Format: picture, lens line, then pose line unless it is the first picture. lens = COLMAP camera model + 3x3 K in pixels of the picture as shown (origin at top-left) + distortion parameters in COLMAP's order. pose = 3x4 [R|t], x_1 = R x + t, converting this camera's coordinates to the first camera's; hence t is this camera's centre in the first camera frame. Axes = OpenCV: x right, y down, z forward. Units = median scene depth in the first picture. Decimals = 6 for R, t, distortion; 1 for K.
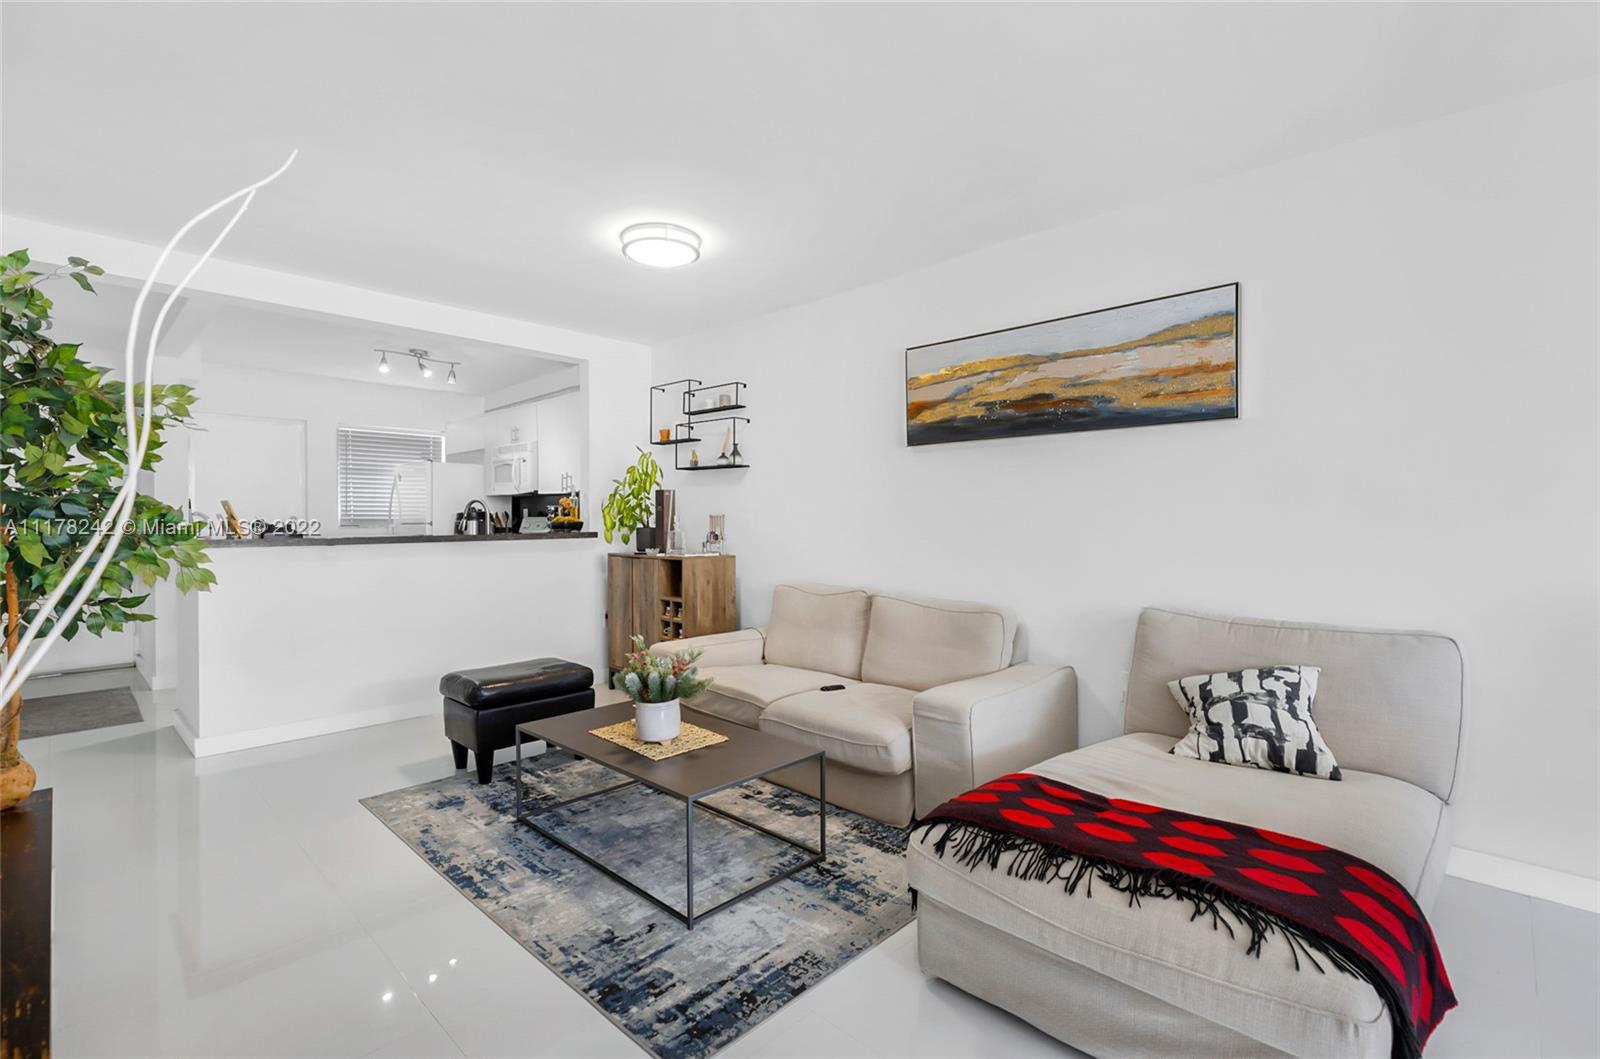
lens RADIAL K [[725.0, 0, 811.0], [0, 725.0, 527.3], [0, 0, 1]] dist [0.007307, -0.000137]
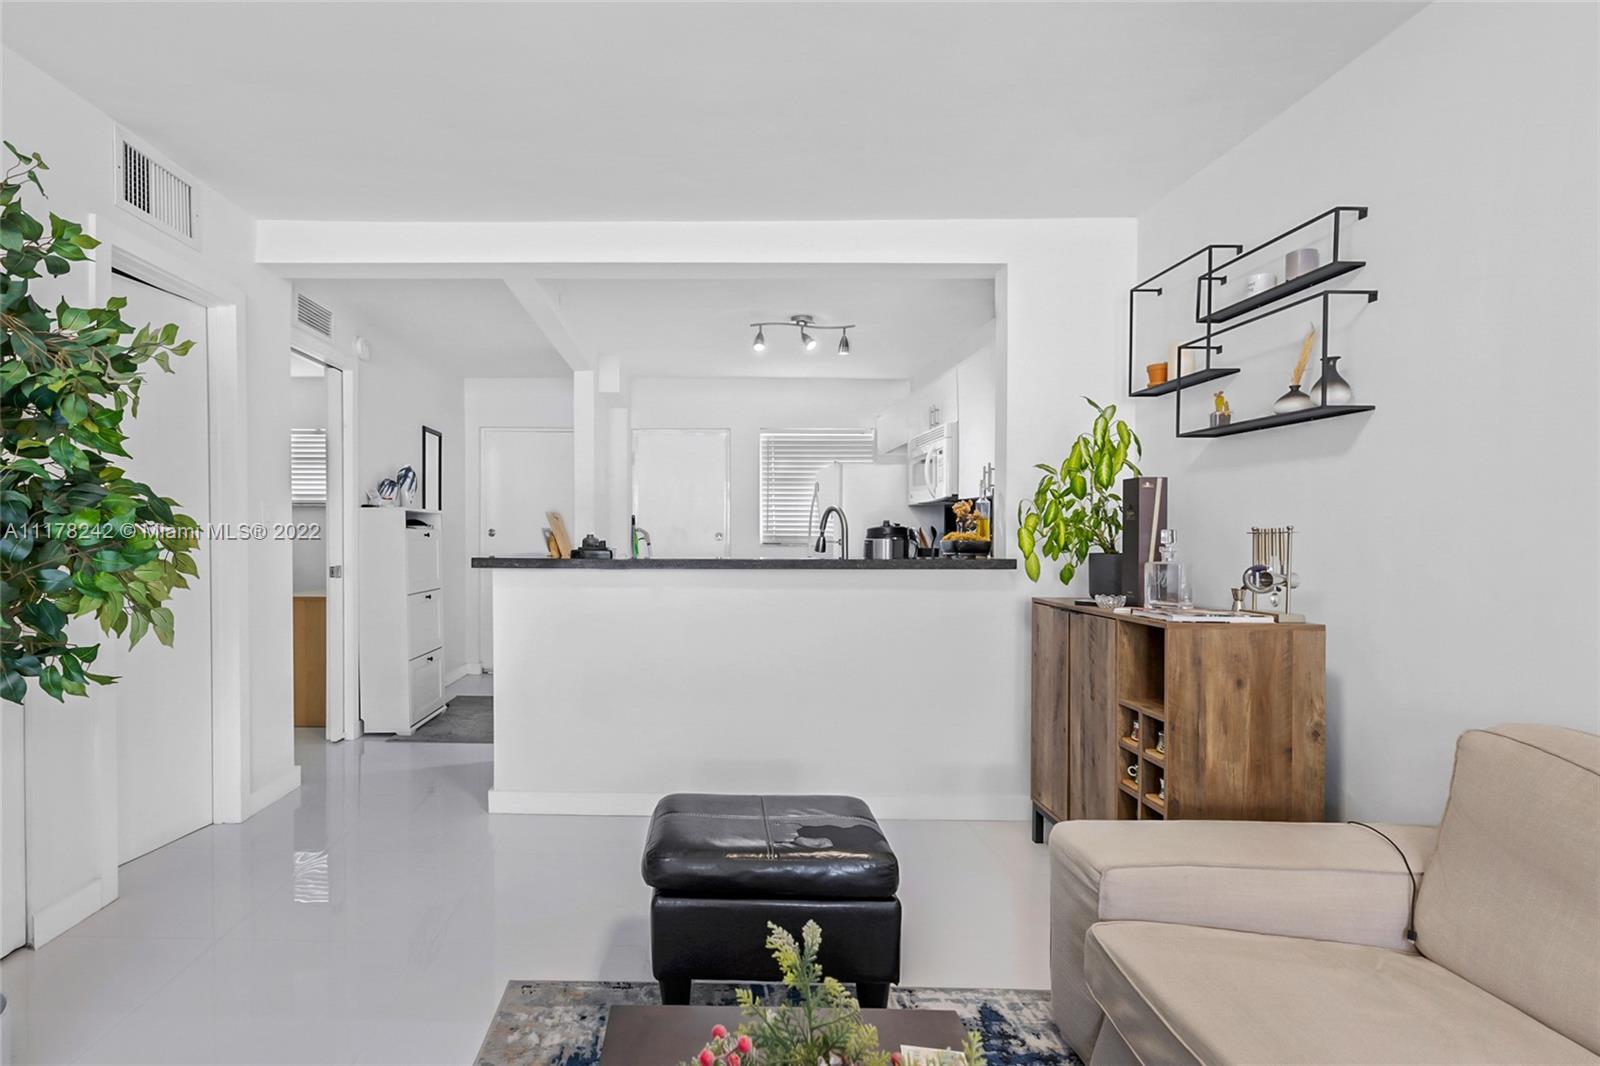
lens RADIAL K [[642.4, 0, 798.9], [0, 642.4, 544.8], [0, 0, 1]] dist [0.000596, -0.000069]
pose [[0.665372, 0.011339, -0.746426, -0.030566], [-0.013788, 0.999901, 0.002899, -0.004077], [0.746385, 0.008363, 0.665462, 0.533321]]
